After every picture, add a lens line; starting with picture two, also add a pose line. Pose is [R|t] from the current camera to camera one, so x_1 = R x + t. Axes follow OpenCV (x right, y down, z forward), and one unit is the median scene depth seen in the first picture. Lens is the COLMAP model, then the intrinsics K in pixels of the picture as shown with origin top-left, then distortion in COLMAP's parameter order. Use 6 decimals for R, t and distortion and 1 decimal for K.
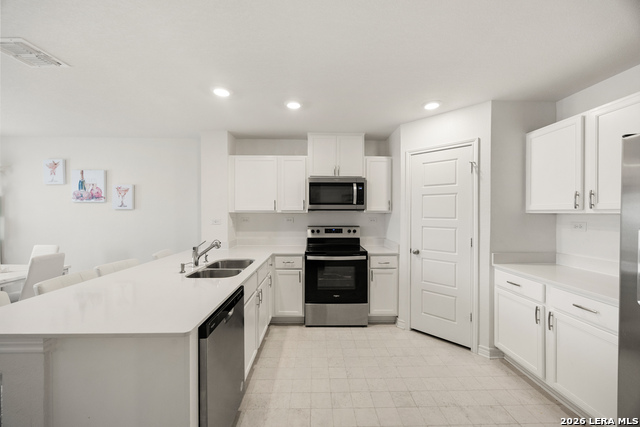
lens RADIAL K [[245.1, 0, 320.1], [0, 245.1, 212.7], [0, 0, 1]] dist [0.000095, -0.000078]
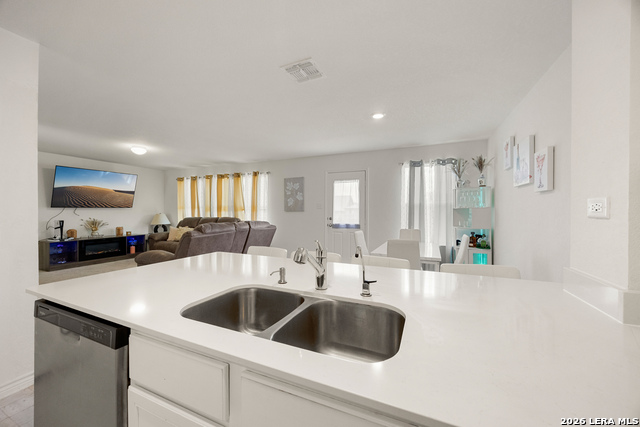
lens RADIAL K [[245.1, 0, 318.2], [0, 245.1, 211.6], [0, 0, 1]] dist [0.000095, -0.000078]
pose [[-0.420569, -0.001559, -0.907259, -0.035924], [-0.006335, 0.999979, 0.001219, 0.041001], [0.907238, 0.006260, -0.420570, 0.813636]]
